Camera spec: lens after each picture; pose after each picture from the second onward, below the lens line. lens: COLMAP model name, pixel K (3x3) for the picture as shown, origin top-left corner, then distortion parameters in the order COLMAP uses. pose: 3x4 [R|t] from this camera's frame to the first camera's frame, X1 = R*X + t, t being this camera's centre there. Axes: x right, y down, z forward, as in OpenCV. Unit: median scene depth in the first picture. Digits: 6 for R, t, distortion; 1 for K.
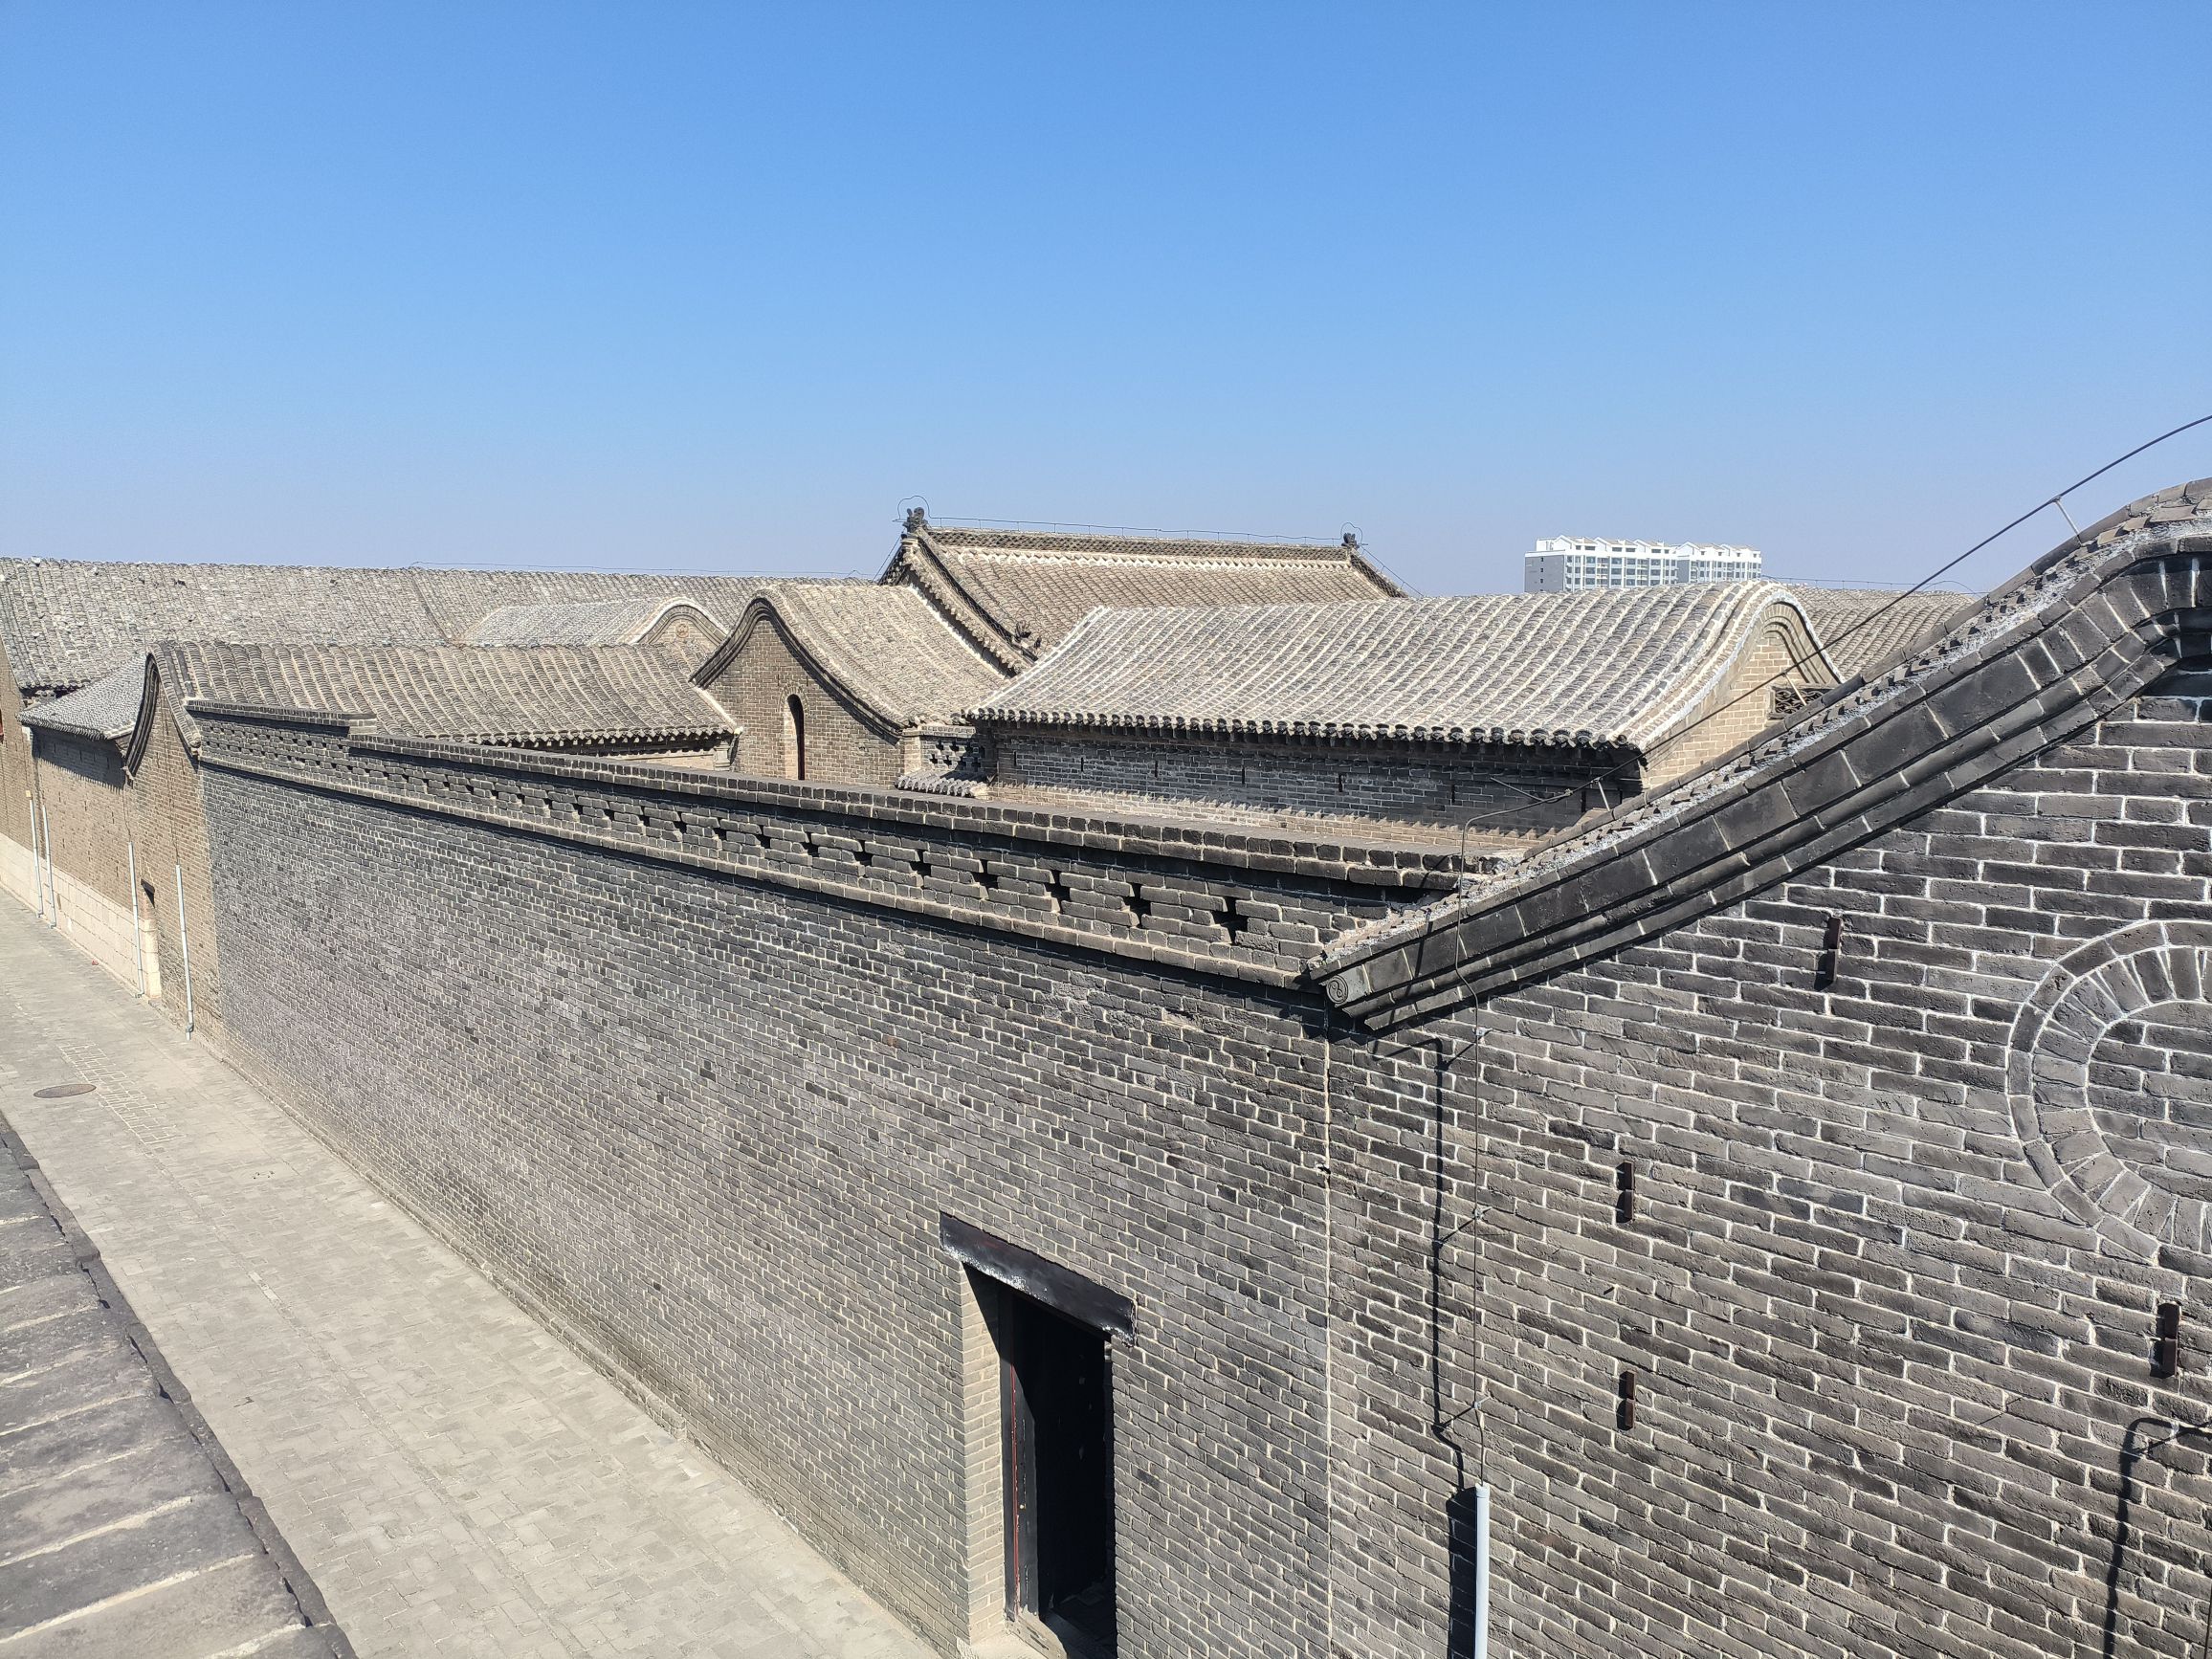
lens RADIAL K [[1609.5, 0, 1114.2], [0, 1609.5, 831.1], [0, 0, 1]] dist [0.060666, -0.058056]
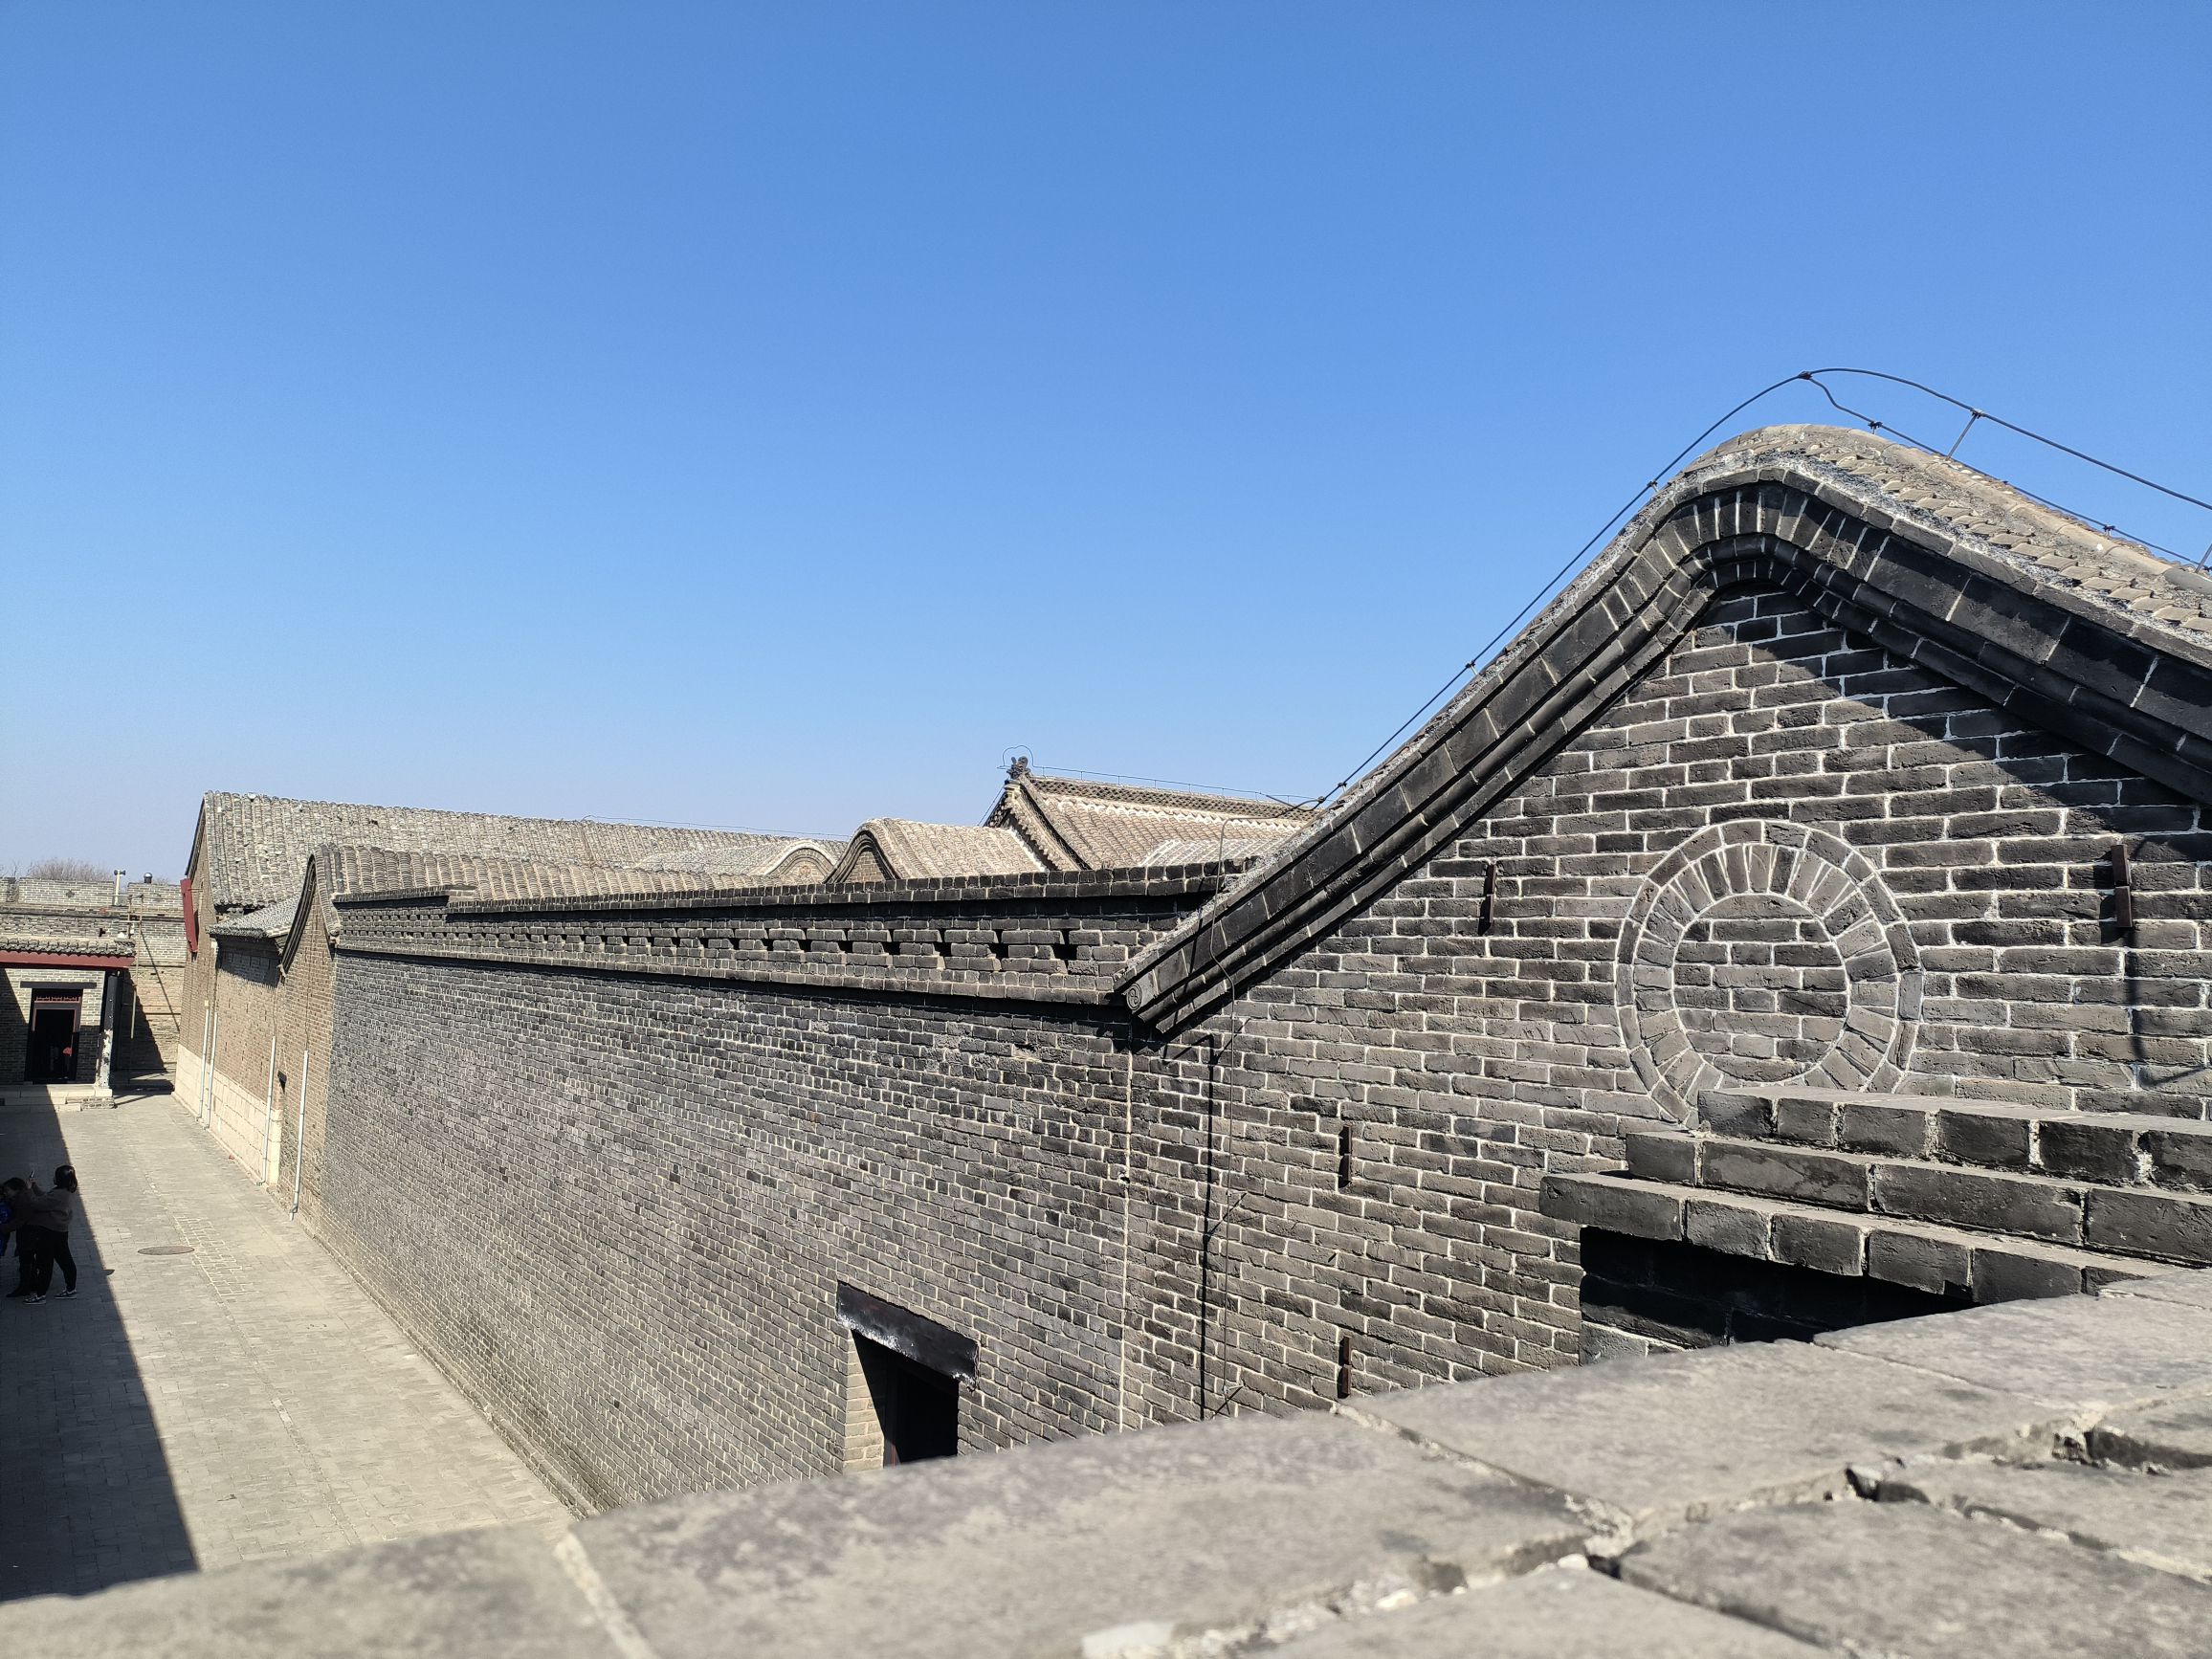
lens RADIAL K [[1609.5, 0, 1107.6], [0, 1609.5, 827.9], [0, 0, 1]] dist [0.060666, -0.058056]
pose [[0.993127, 0.038192, -0.110635, 0.176749], [-0.058899, 0.979931, -0.190436, 0.145494], [0.101142, 0.195643, 0.975446, -0.054984]]
